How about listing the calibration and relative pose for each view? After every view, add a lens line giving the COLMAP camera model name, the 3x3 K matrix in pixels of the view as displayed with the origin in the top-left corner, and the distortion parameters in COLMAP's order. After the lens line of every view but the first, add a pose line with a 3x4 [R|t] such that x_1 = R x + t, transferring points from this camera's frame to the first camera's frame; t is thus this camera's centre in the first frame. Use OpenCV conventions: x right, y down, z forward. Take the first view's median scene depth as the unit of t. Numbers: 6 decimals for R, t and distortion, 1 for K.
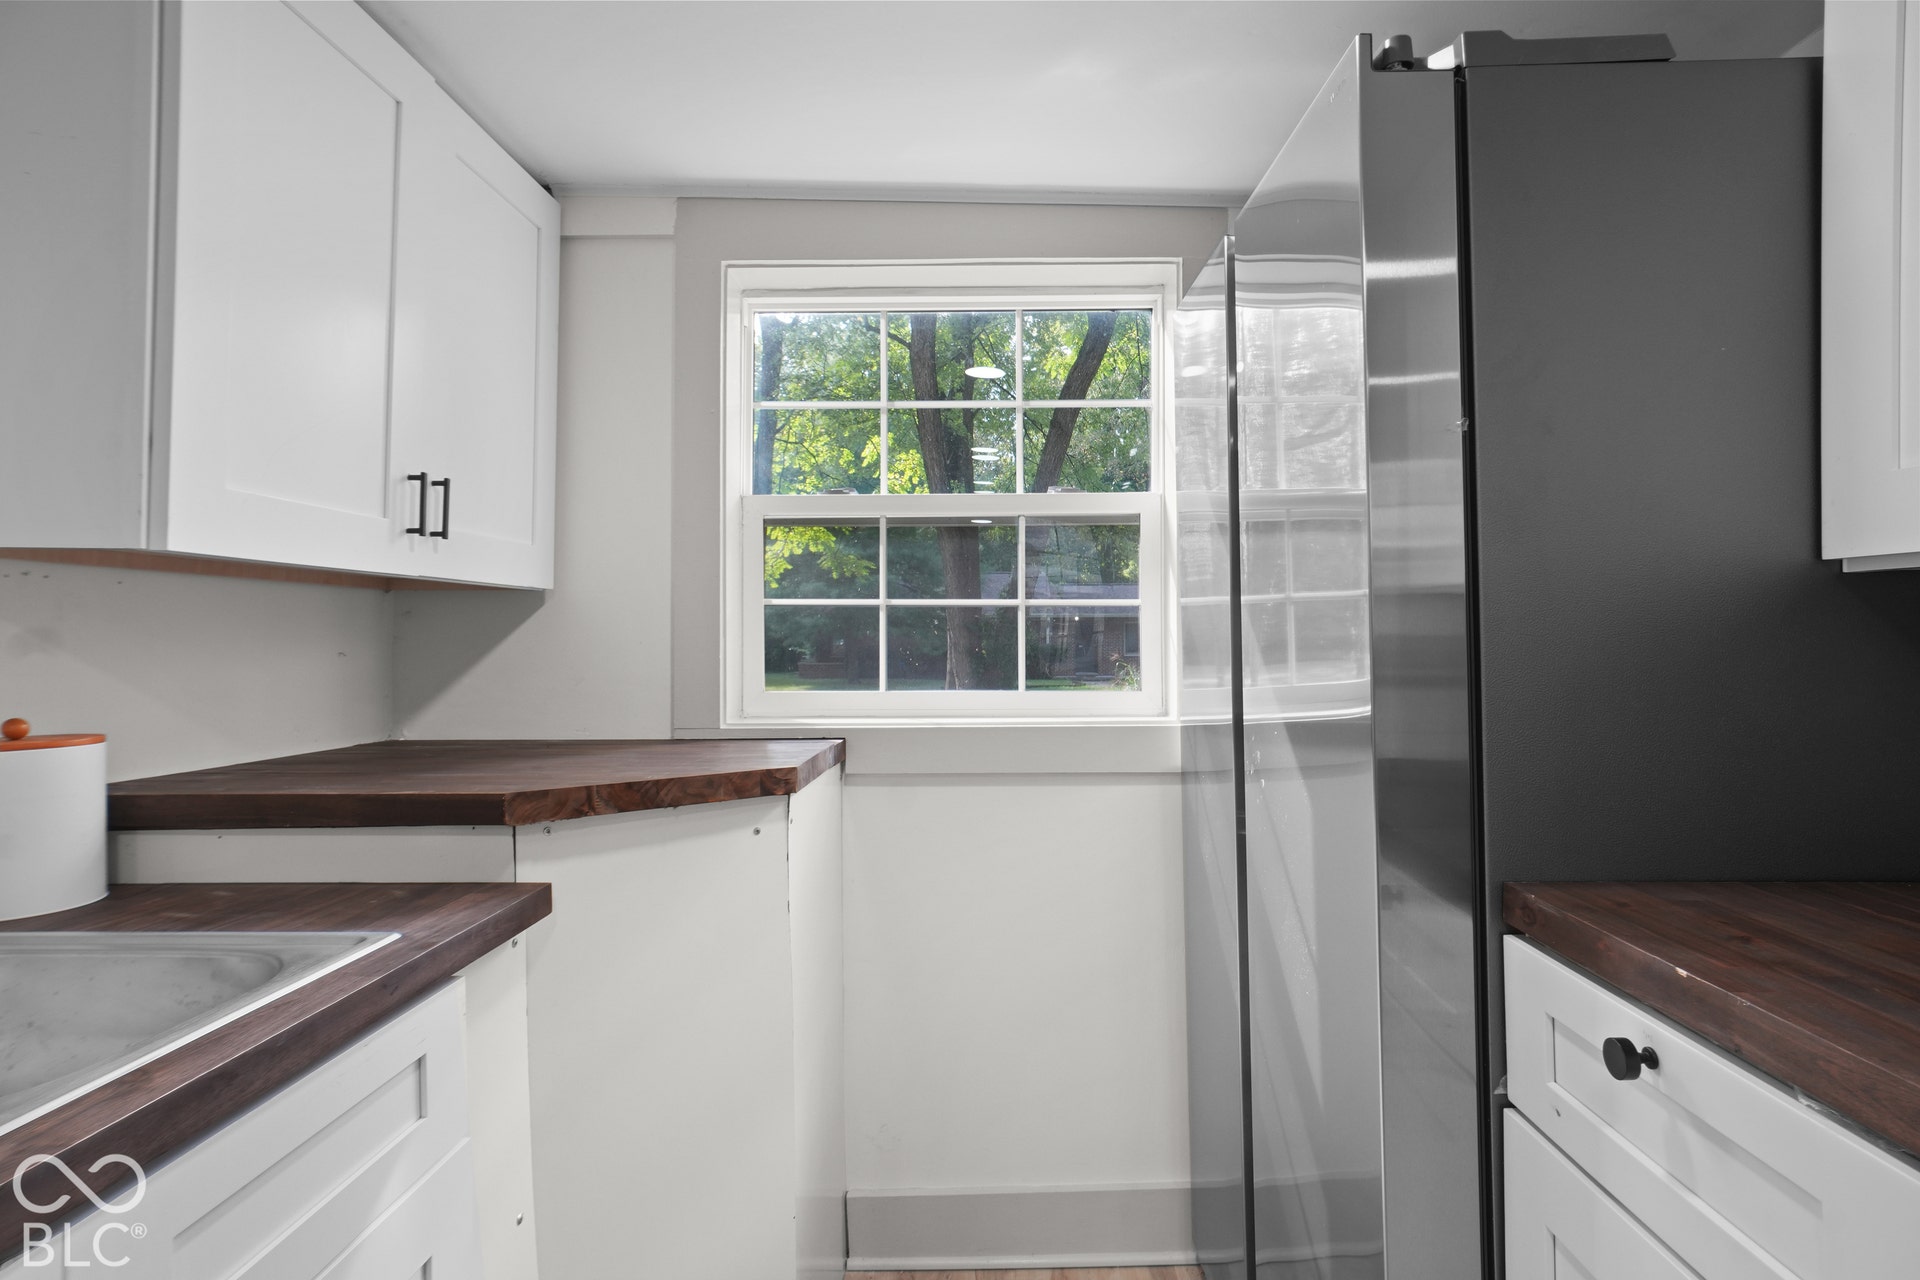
lens RADIAL K [[1034.5, 0, 972.7], [0, 1034.5, 633.1], [0, 0, 1]] dist [-0.025860, 0.021985]
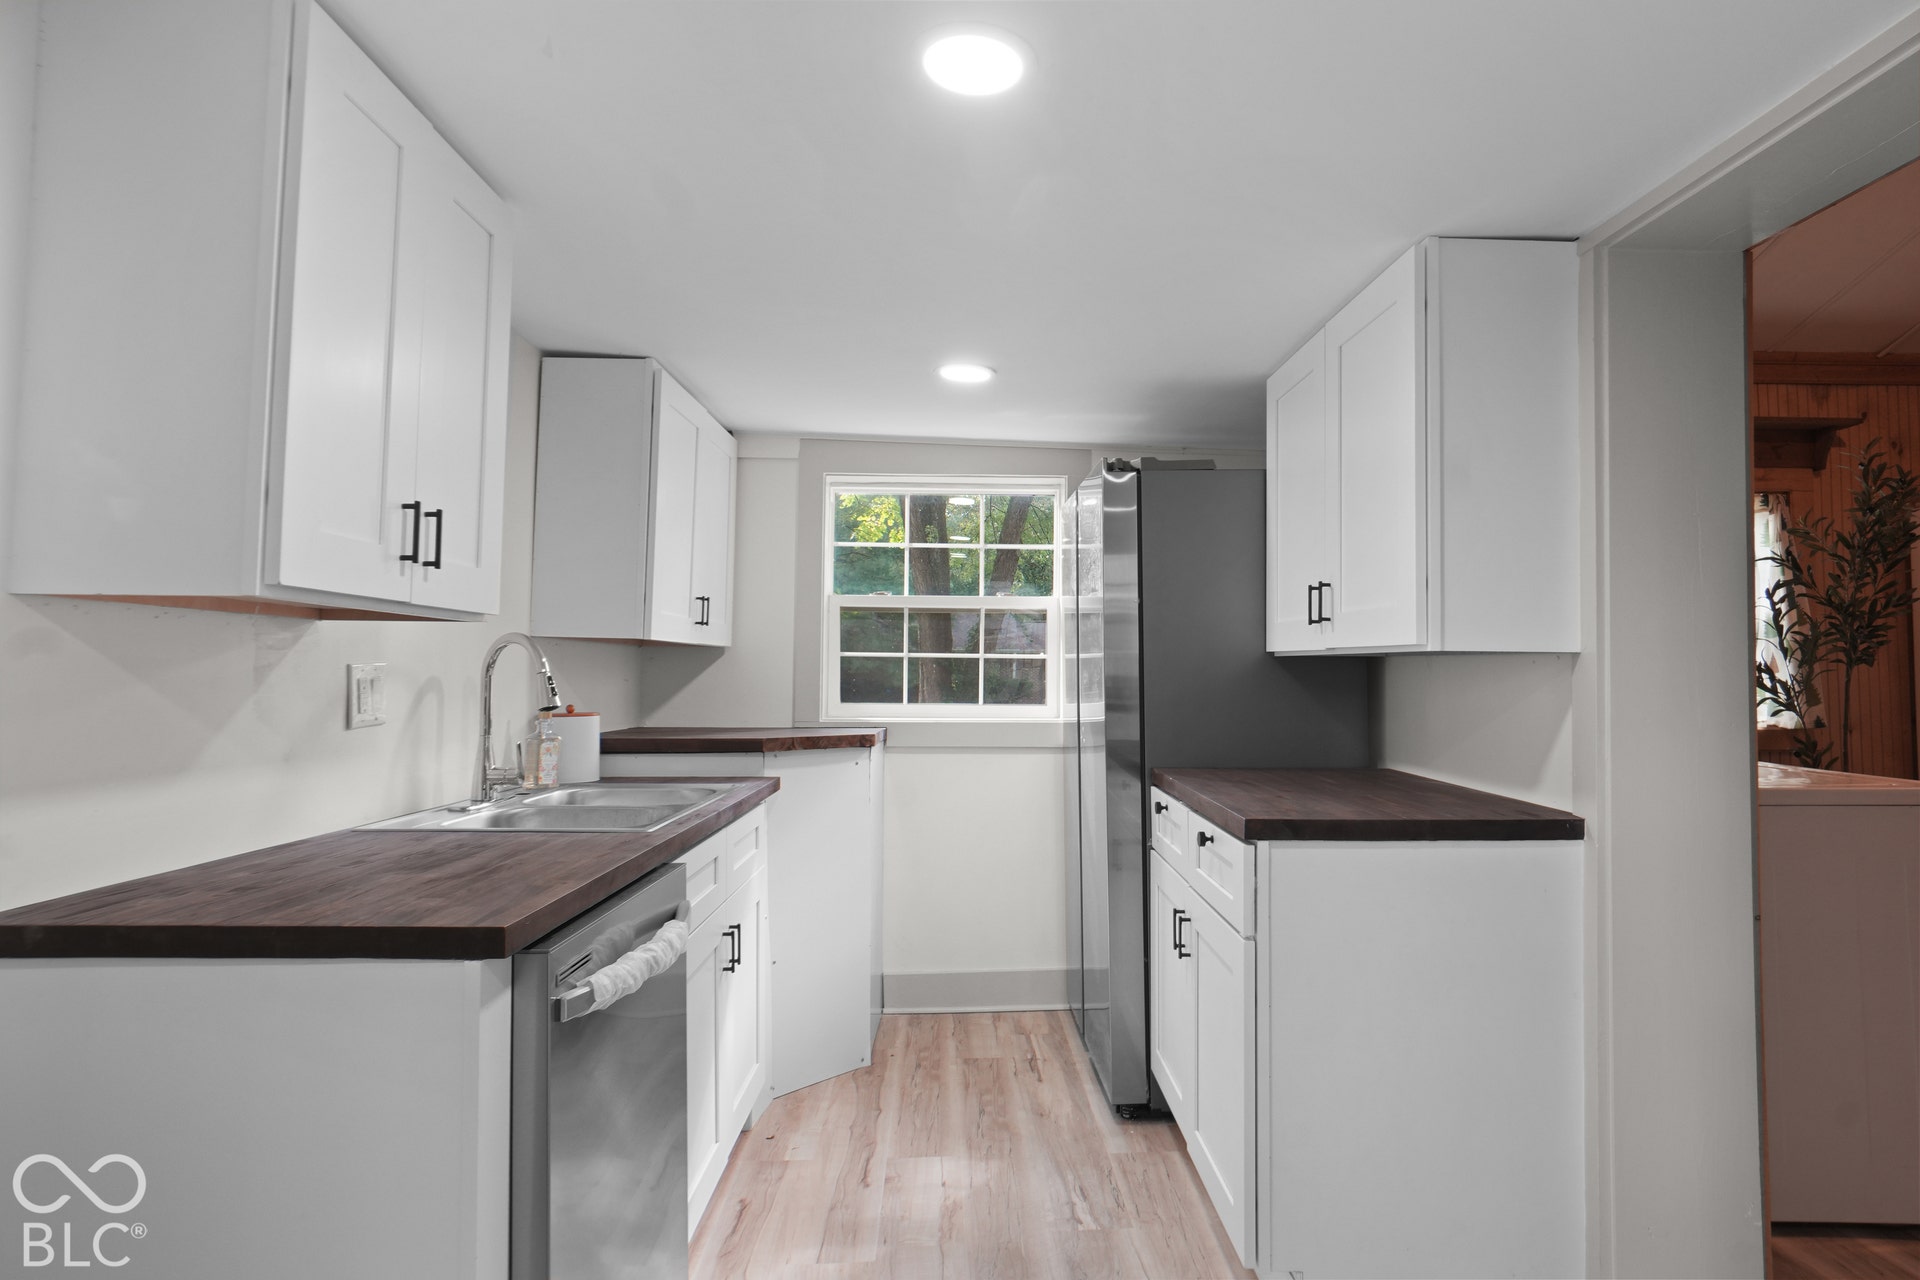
lens RADIAL K [[1034.5, 0, 972.7], [0, 1034.5, 633.1], [0, 0, 1]] dist [-0.025860, 0.021985]
pose [[0.999407, 0.013279, 0.031772, -0.027468], [-0.012338, 0.999485, -0.029621, -0.016037], [-0.032149, 0.029212, 0.999056, -0.886144]]
